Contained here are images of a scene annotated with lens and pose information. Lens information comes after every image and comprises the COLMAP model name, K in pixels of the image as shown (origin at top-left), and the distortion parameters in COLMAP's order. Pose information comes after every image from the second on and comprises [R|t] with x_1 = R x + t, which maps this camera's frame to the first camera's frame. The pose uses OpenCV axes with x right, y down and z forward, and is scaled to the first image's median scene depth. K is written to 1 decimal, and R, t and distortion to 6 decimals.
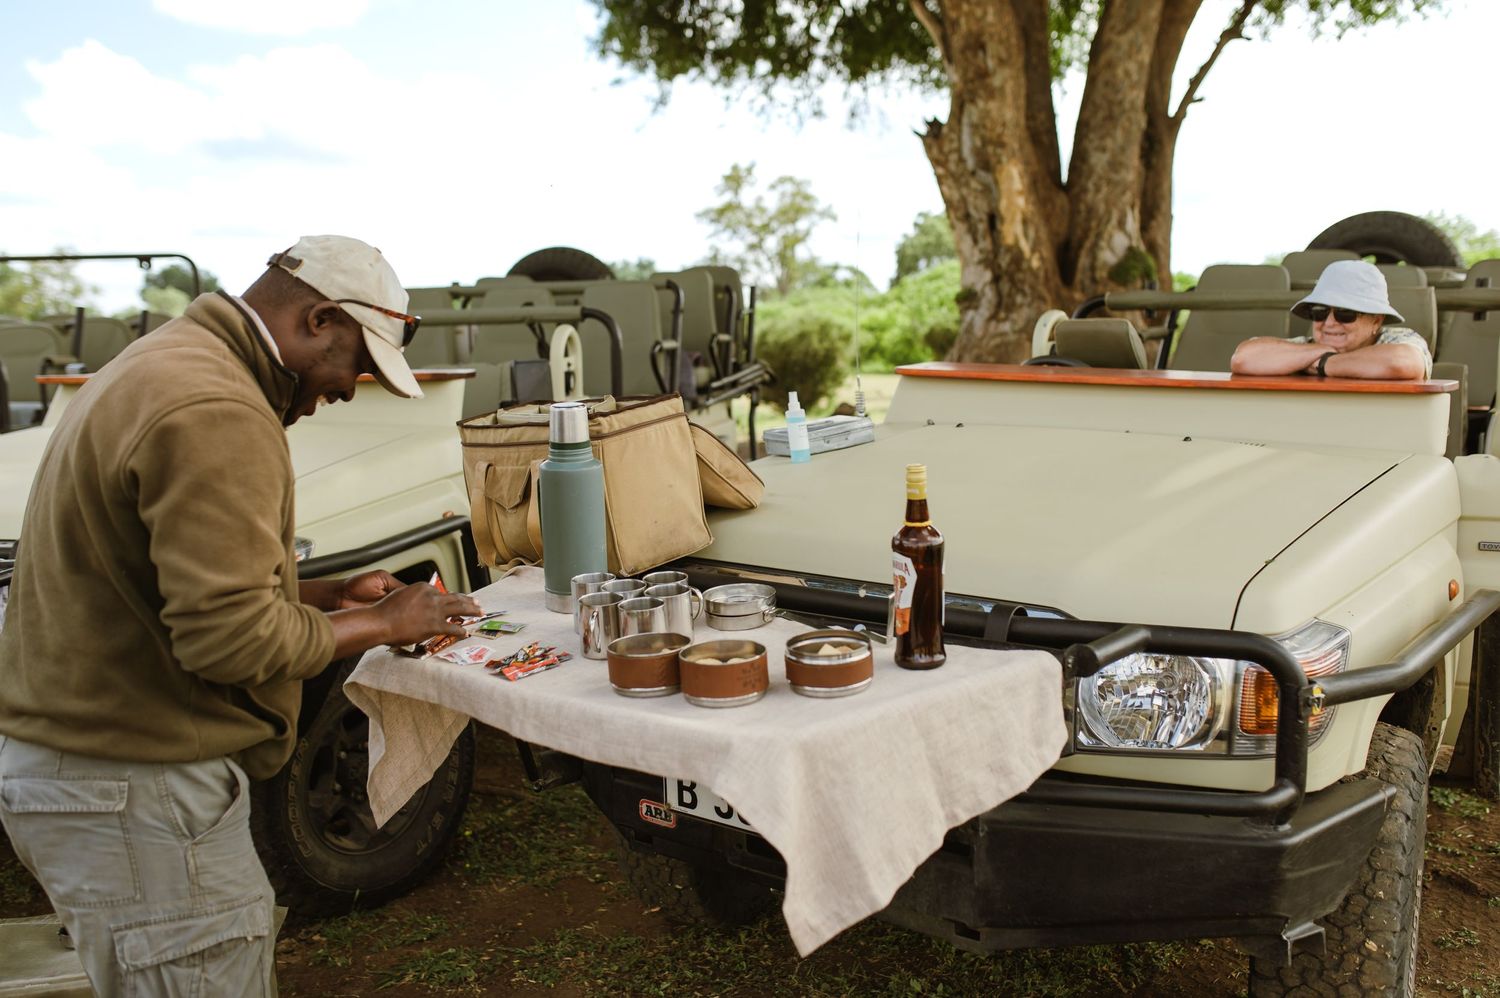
lens RADIAL K [[1417.3, 0, 750.4], [0, 1417.3, 507.3], [0, 0, 1]] dist [-0.009081, 0.115143]
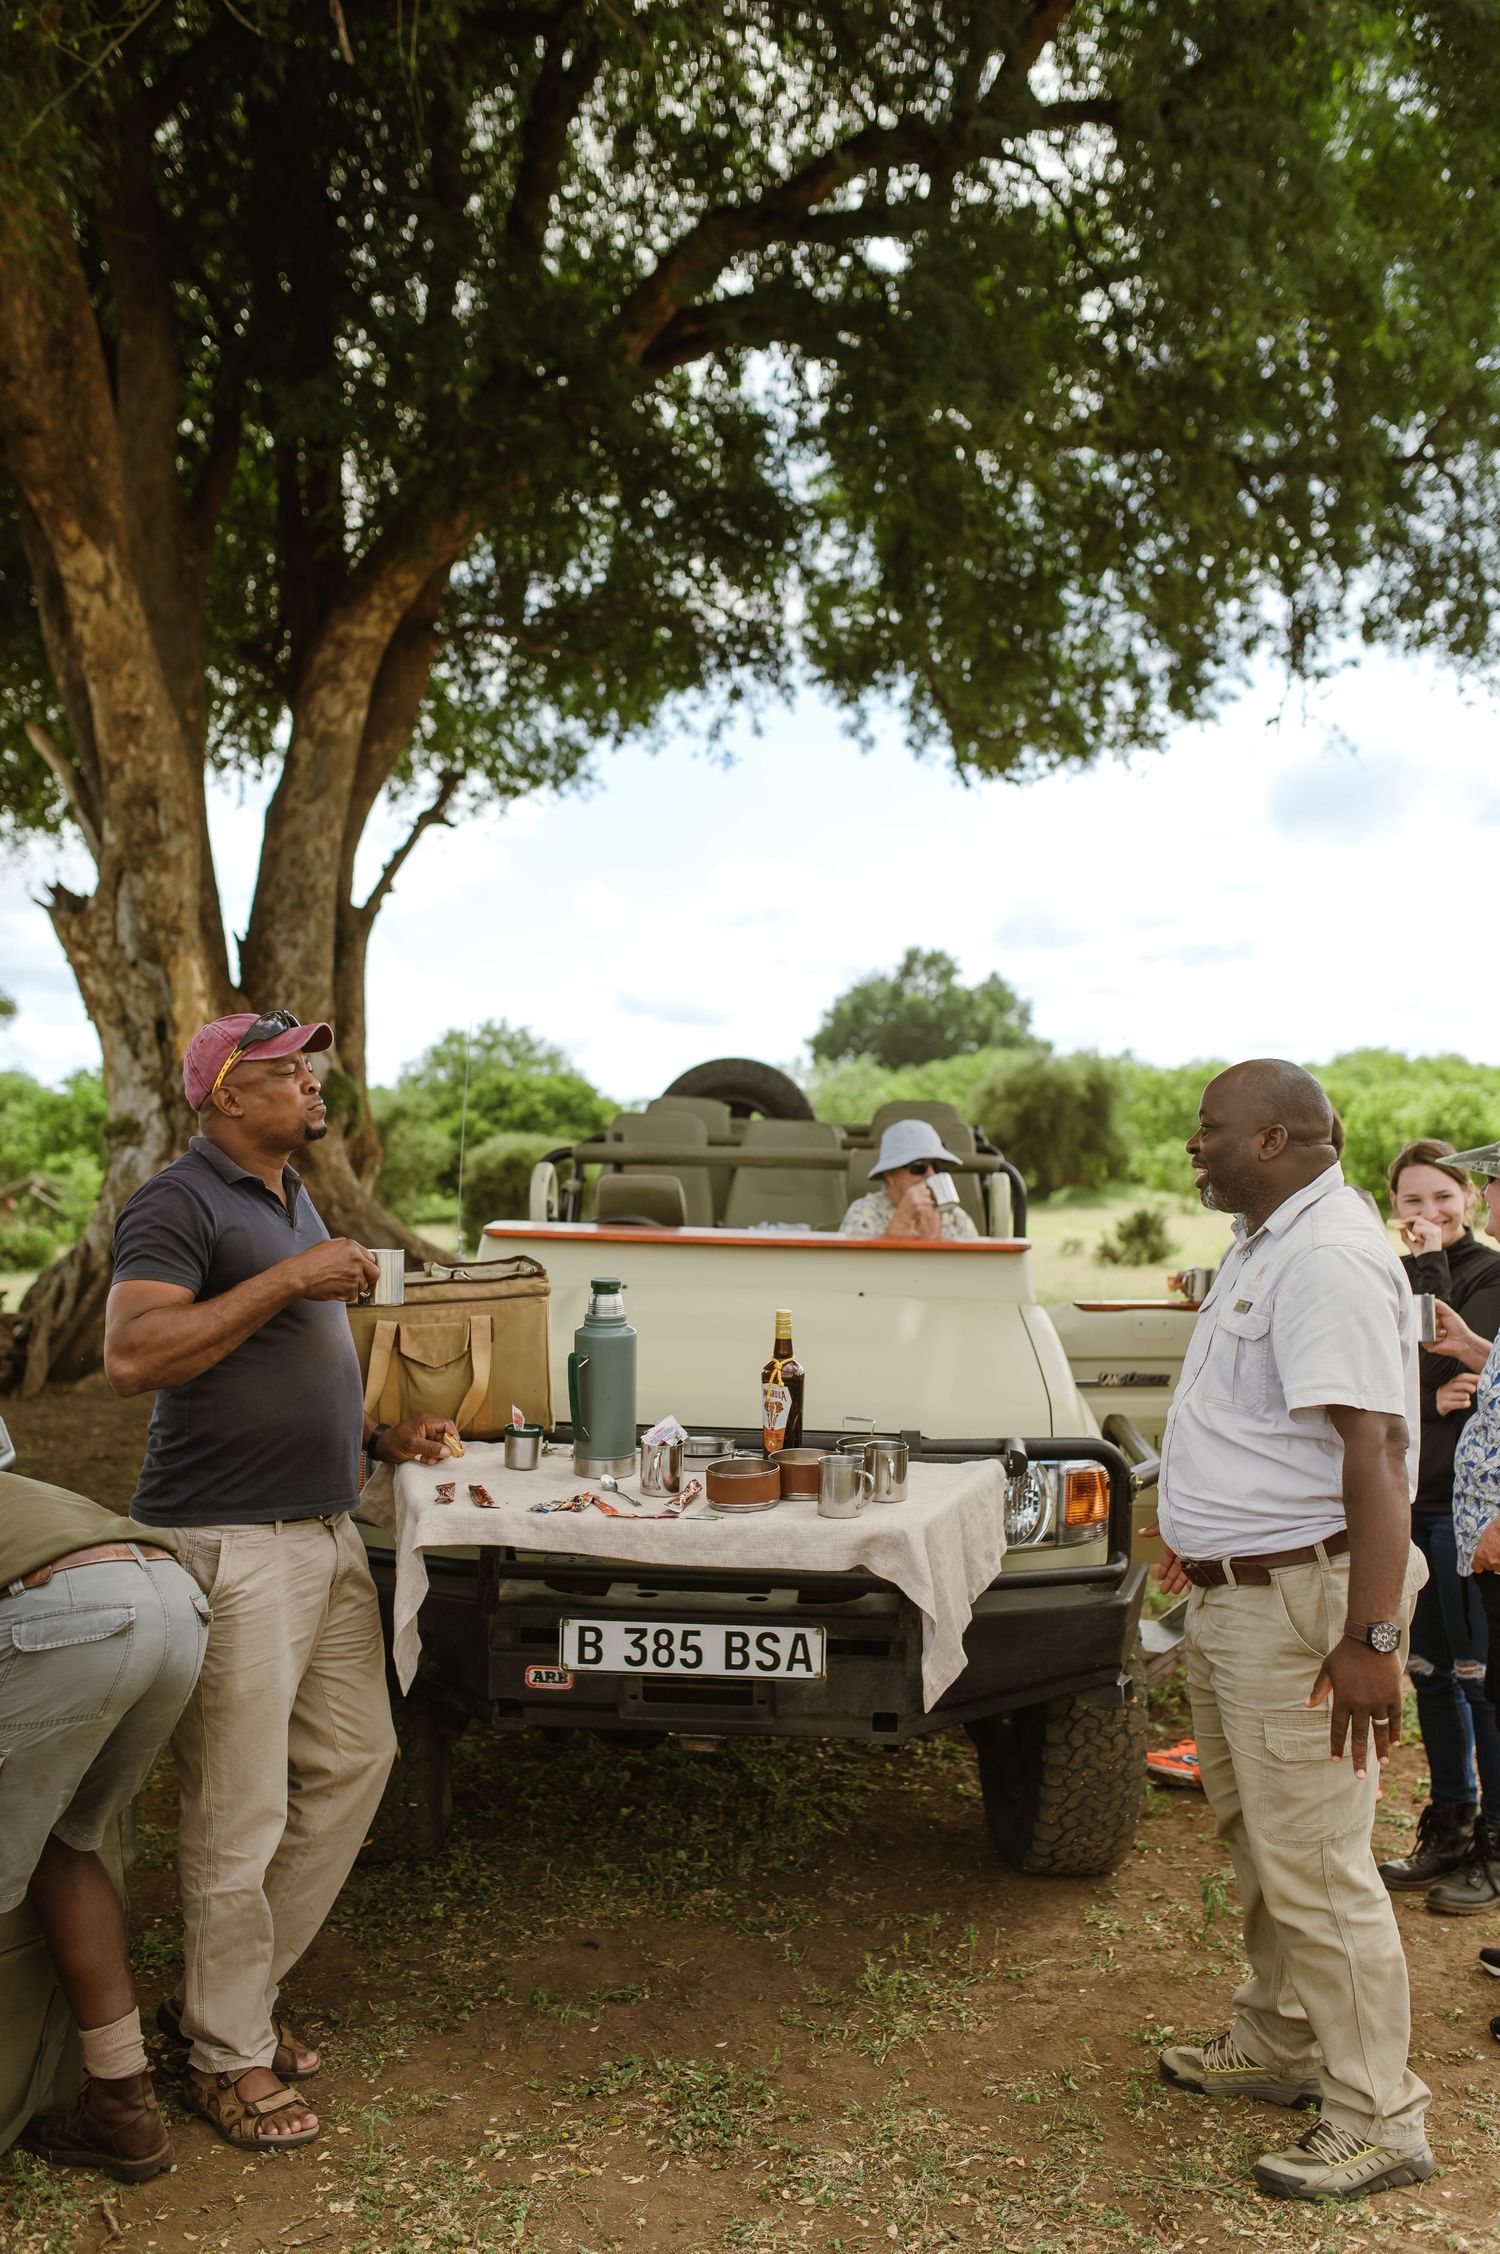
lens RADIAL K [[2129.7, 0, 750.0], [0, 2129.7, 1127.0], [0, 0, 1]] dist [-0.009081, 0.115143]
pose [[0.834616, 0.023946, 0.550312, -0.185734], [0.055095, 0.990416, -0.126655, 0.007533], [-0.548070, 0.136028, 0.825297, -0.085216]]
